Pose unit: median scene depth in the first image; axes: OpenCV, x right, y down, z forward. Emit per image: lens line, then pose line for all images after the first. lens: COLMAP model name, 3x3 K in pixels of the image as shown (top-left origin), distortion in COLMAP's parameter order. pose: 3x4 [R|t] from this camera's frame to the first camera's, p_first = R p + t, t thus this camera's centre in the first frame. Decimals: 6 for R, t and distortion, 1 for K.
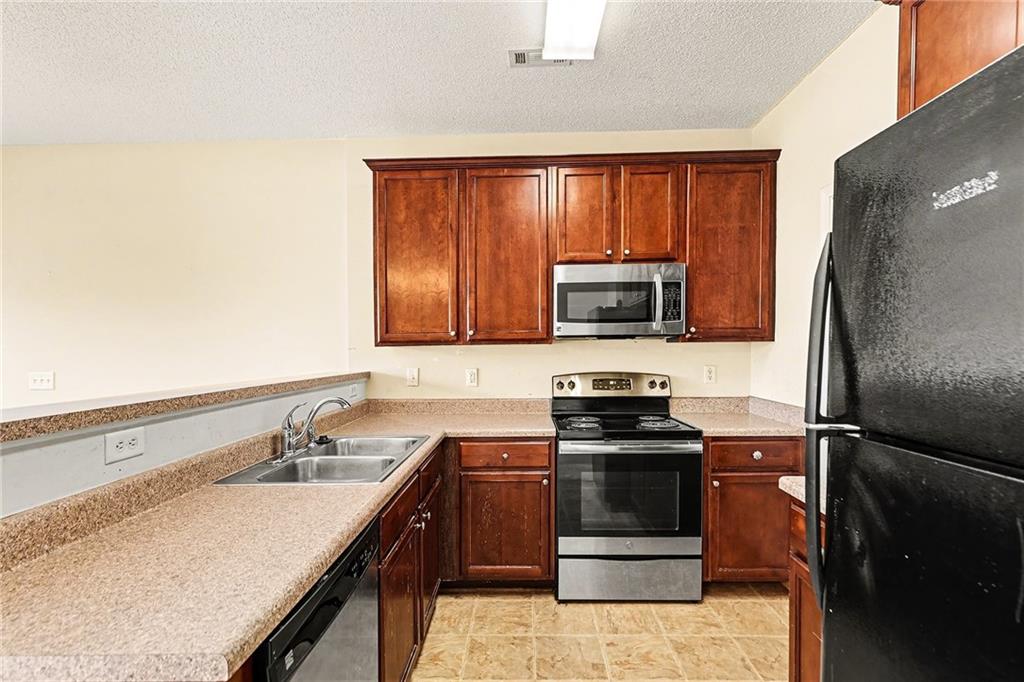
lens RADIAL K [[460.7, 0, 527.1], [0, 460.7, 358.1], [0, 0, 1]] dist [0.001810, -0.001793]
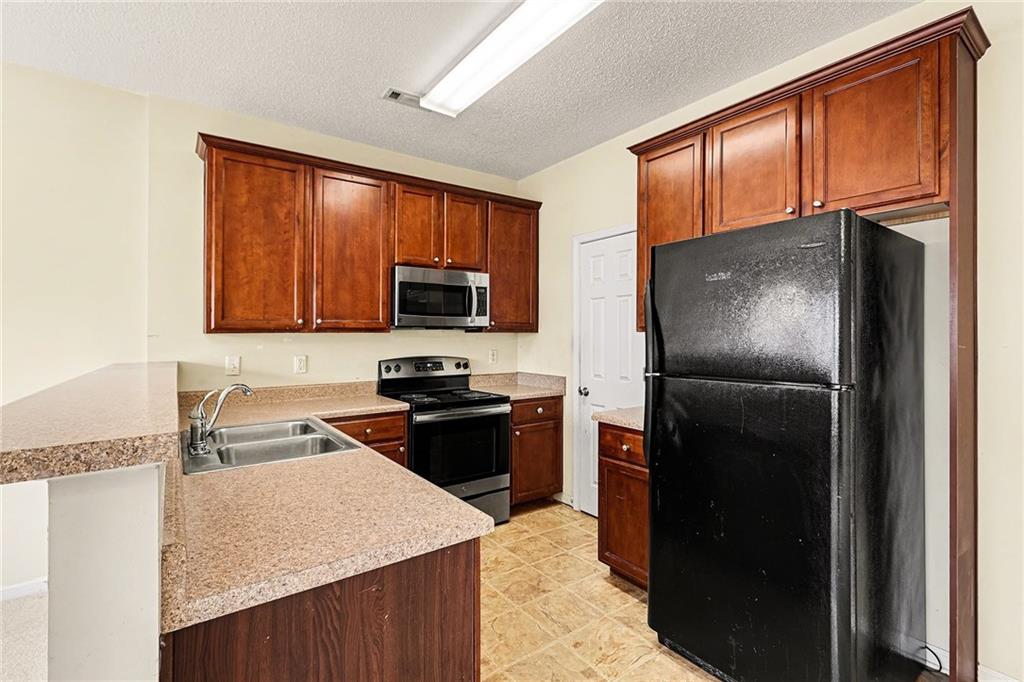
lens RADIAL K [[460.7, 0, 502.6], [0, 460.7, 335.5], [0, 0, 1]] dist [0.001810, -0.001793]
pose [[0.809570, 0.008261, 0.586965, -0.400433], [0.005500, 0.999750, -0.021656, 0.002842], [-0.586998, 0.020760, 0.809322, -0.104140]]
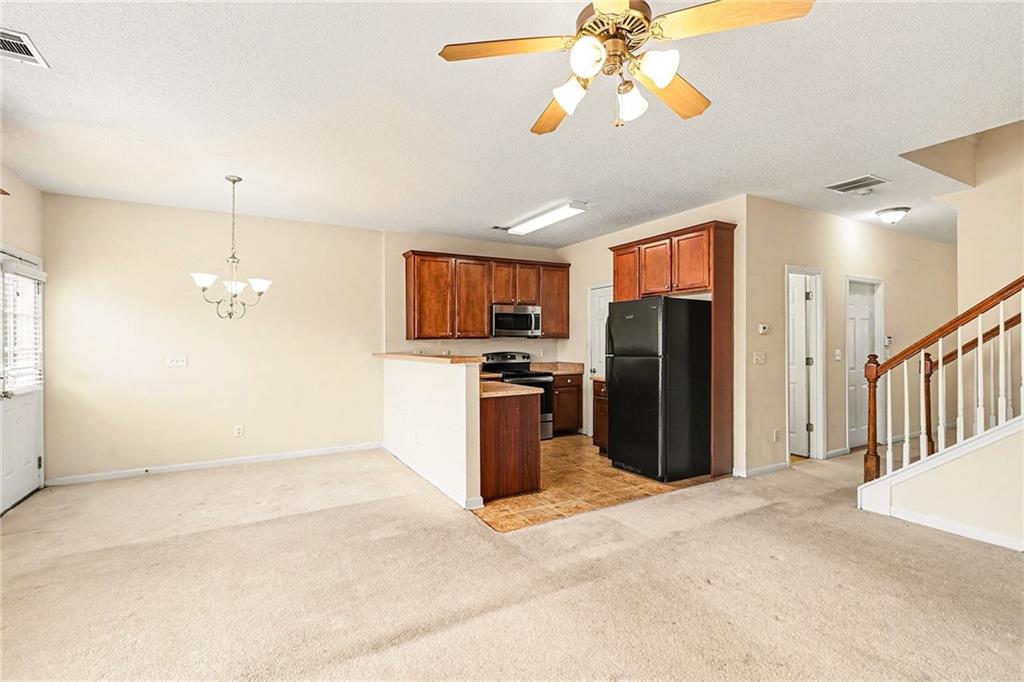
lens RADIAL K [[460.7, 0, 512.9], [0, 460.7, 334.9], [0, 0, 1]] dist [0.001810, -0.001793]
pose [[0.856779, 0.011802, 0.515548, -1.025022], [0.008475, 0.999281, -0.036960, 0.033066], [-0.515614, 0.036036, 0.856063, -0.999294]]
